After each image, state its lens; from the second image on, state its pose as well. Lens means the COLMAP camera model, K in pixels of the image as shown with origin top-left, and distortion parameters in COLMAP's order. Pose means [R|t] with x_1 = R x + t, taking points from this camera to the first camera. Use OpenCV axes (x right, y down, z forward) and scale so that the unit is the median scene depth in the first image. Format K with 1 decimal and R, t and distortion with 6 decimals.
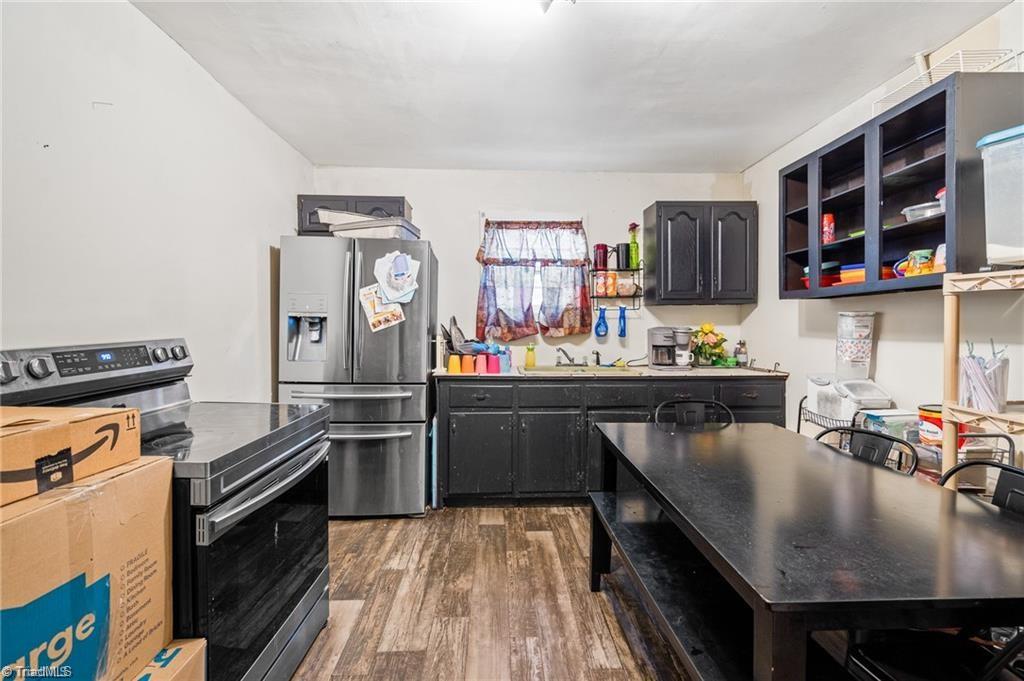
lens RADIAL K [[467.9, 0, 512.4], [0, 467.9, 335.5], [0, 0, 1]] dist [-0.002634, 0.001098]
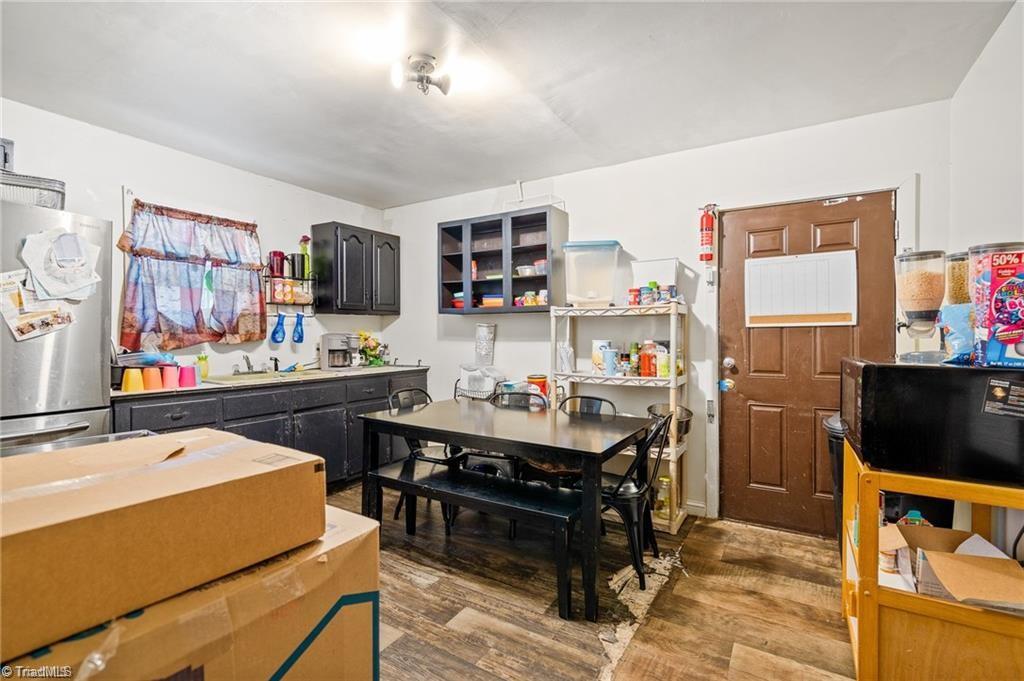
lens RADIAL K [[467.9, 0, 515.1], [0, 467.9, 336.6], [0, 0, 1]] dist [-0.002634, 0.001098]
pose [[0.553393, -0.005783, 0.832900, -0.372723], [0.015945, 0.999866, -0.003652, 0.000887], [-0.832768, 0.015302, 0.553411, 0.017095]]
